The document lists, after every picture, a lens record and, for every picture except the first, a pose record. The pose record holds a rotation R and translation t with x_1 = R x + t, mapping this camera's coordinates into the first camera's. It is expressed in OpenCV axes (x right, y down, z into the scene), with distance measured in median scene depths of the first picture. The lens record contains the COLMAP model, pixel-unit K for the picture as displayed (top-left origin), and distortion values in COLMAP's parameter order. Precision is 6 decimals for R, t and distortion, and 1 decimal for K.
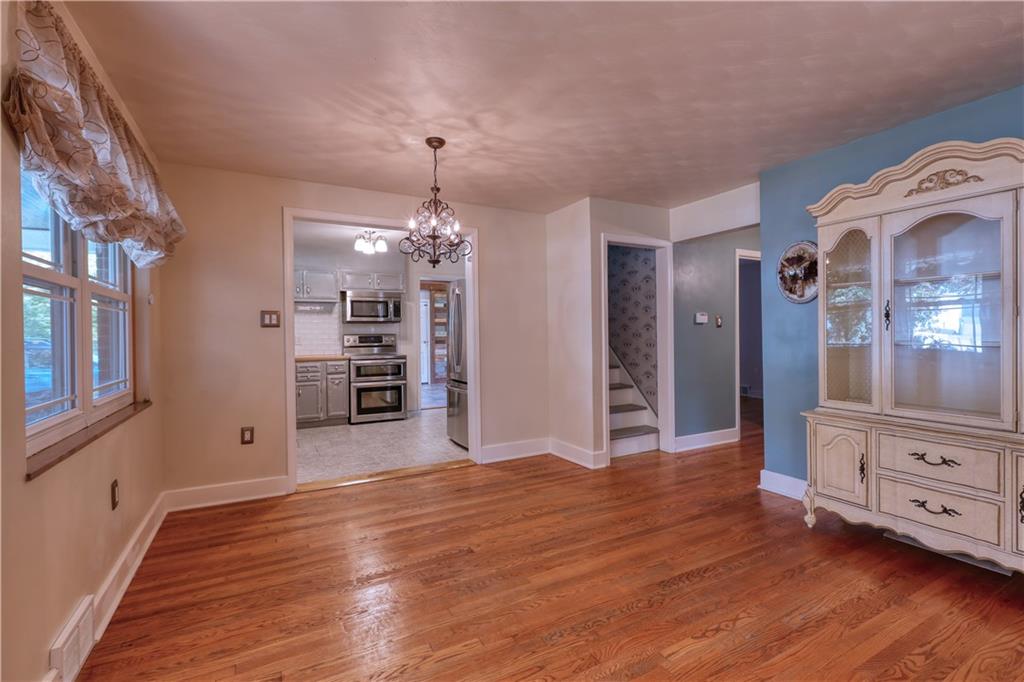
lens RADIAL K [[466.2, 0, 513.0], [0, 466.2, 337.3], [0, 0, 1]] dist [-0.025540, 0.001900]
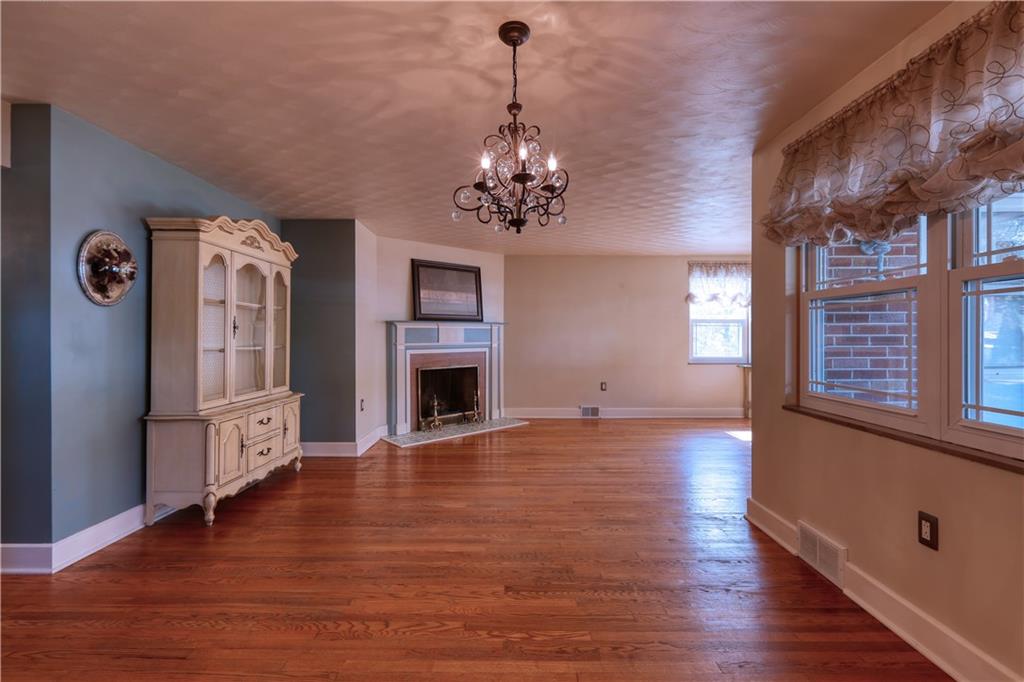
lens RADIAL K [[466.2, 0, 513.2], [0, 466.2, 335.6], [0, 0, 1]] dist [-0.025540, 0.001900]
pose [[-0.881968, 0.012511, 0.471142, -0.500657], [0.014340, 0.999897, 0.000293, -0.012382], [-0.471090, 0.007014, -0.882057, 1.708620]]
